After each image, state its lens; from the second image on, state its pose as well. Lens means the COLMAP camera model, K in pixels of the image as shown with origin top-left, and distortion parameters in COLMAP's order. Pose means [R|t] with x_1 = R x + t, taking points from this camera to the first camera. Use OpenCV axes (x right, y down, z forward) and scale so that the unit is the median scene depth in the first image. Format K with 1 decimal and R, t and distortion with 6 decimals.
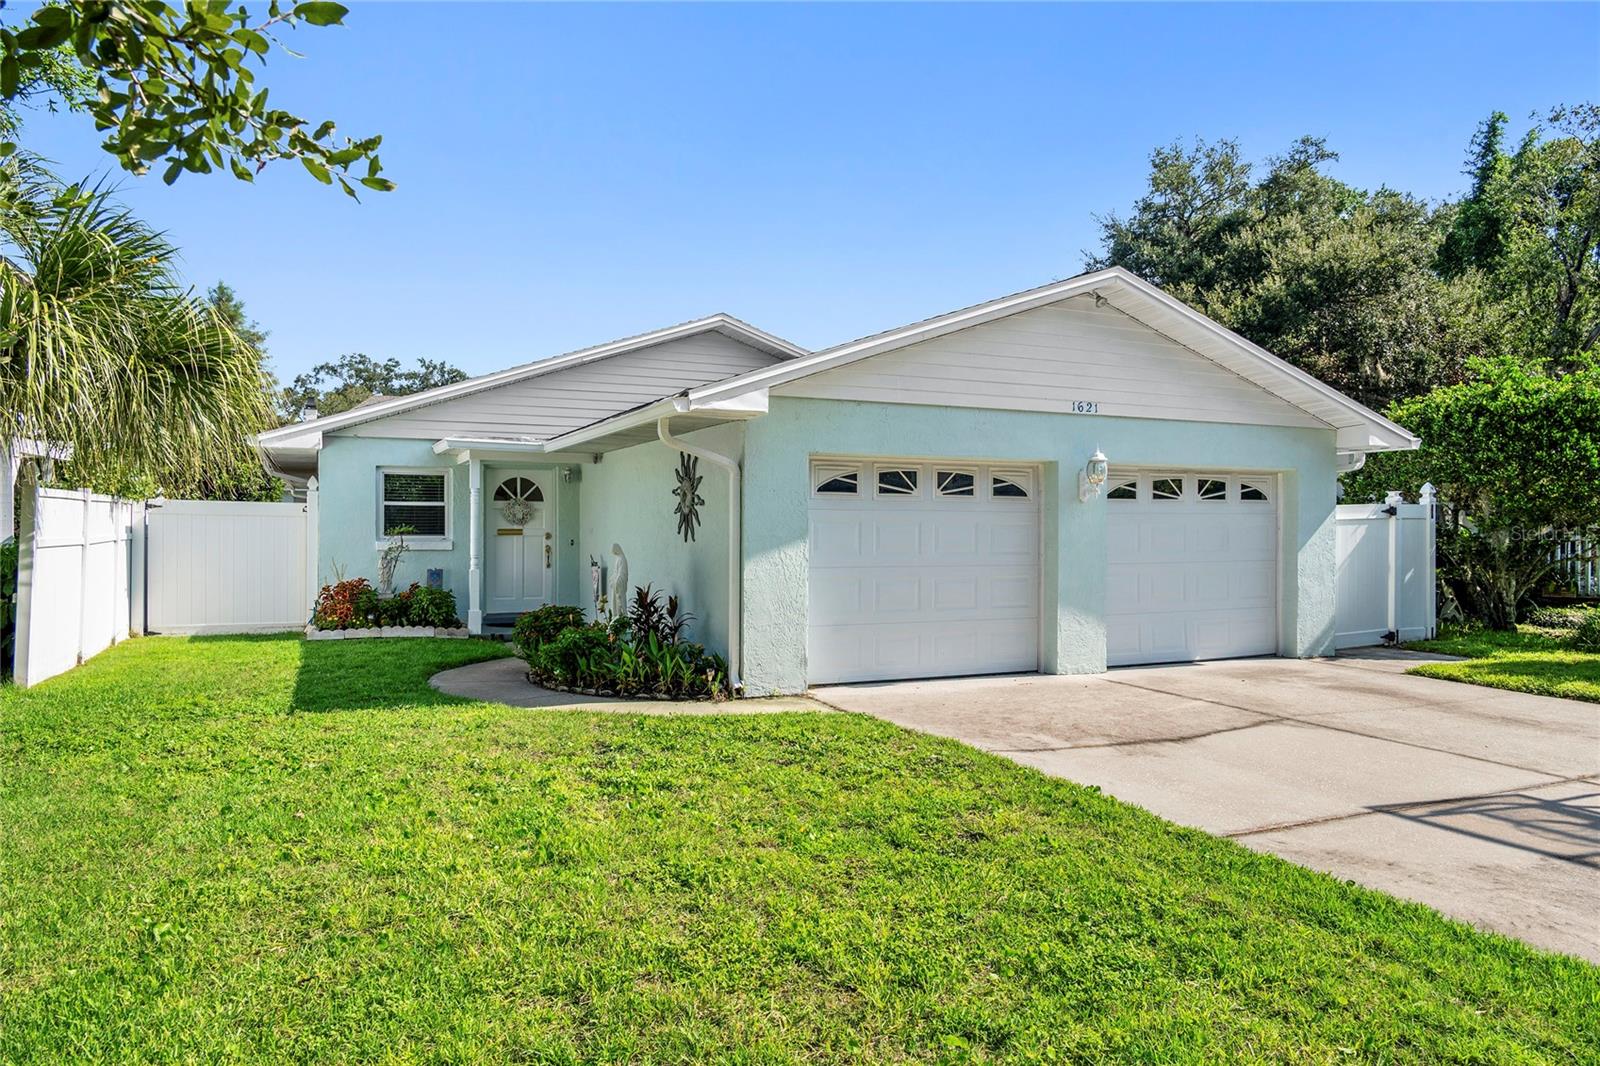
lens RADIAL K [[1072.7, 0, 799.5], [0, 1072.7, 515.7], [0, 0, 1]] dist [0.000282, -0.001396]
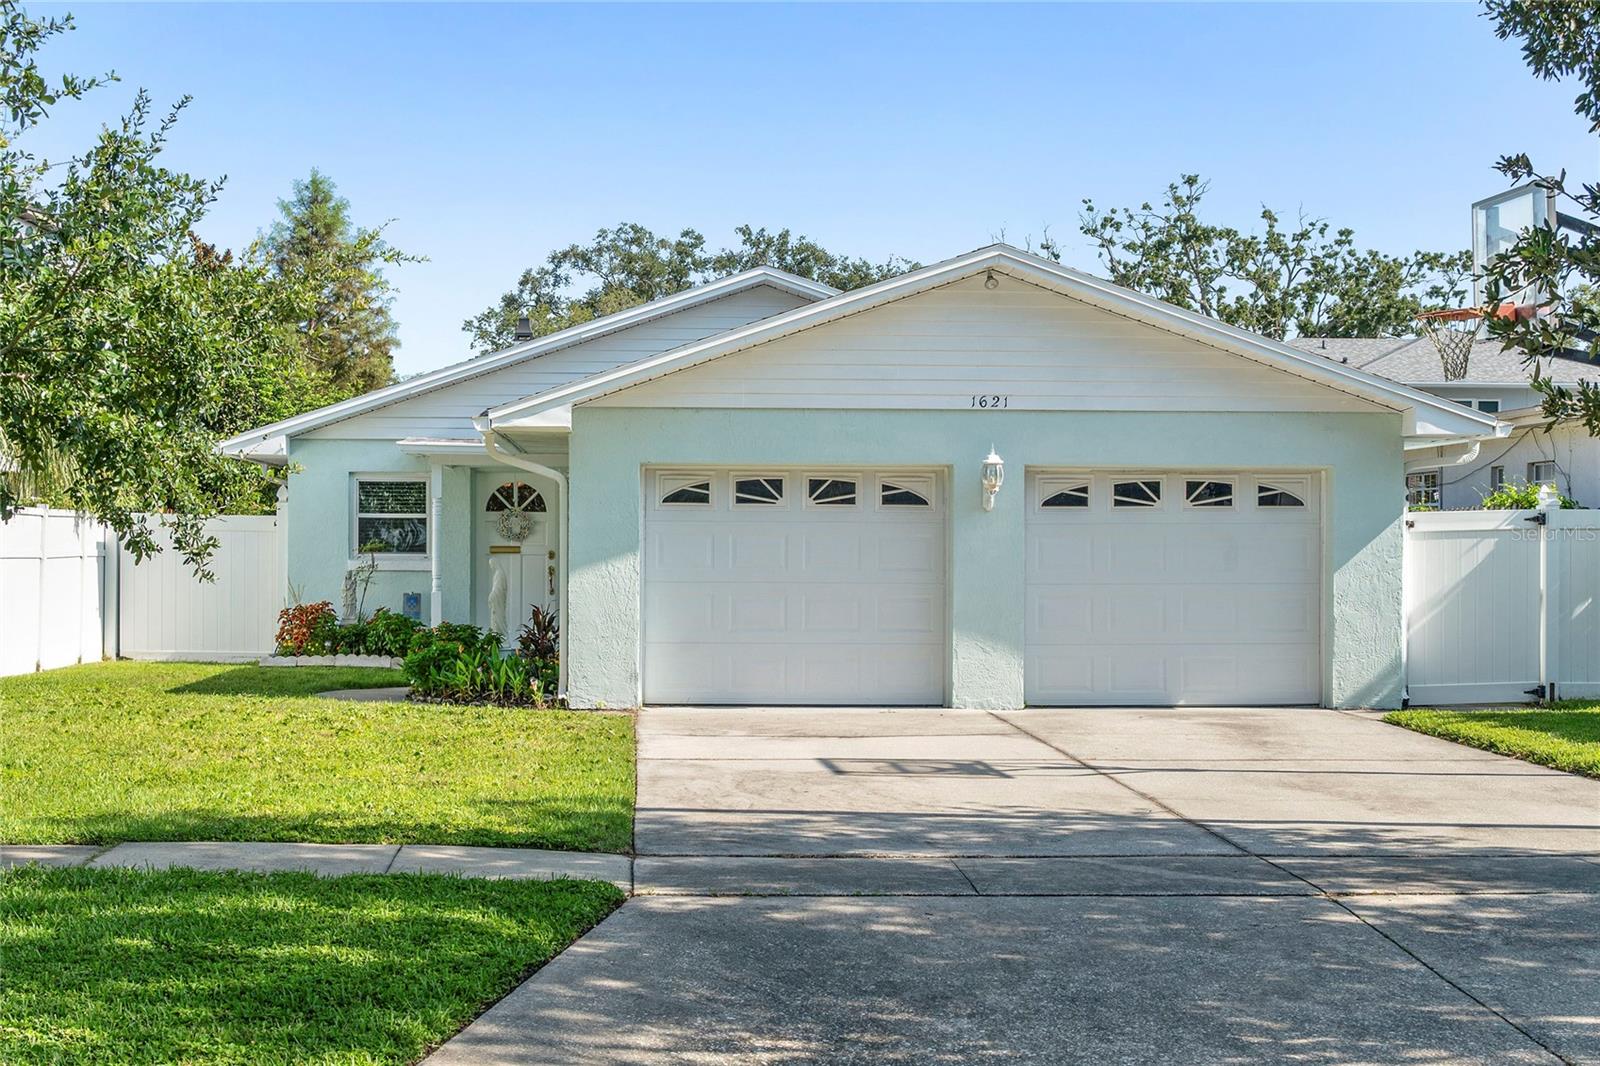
lens RADIAL K [[2764.5, 0, 800.0], [0, 2764.5, 533.0], [0, 0, 1]] dist [-0.008596, -0.058746]
pose [[0.921994, -0.002871, -0.387192, 0.866848], [0.002622, 0.999996, -0.001170, 0.006355], [0.387194, 0.000064, 0.921998, -0.981215]]
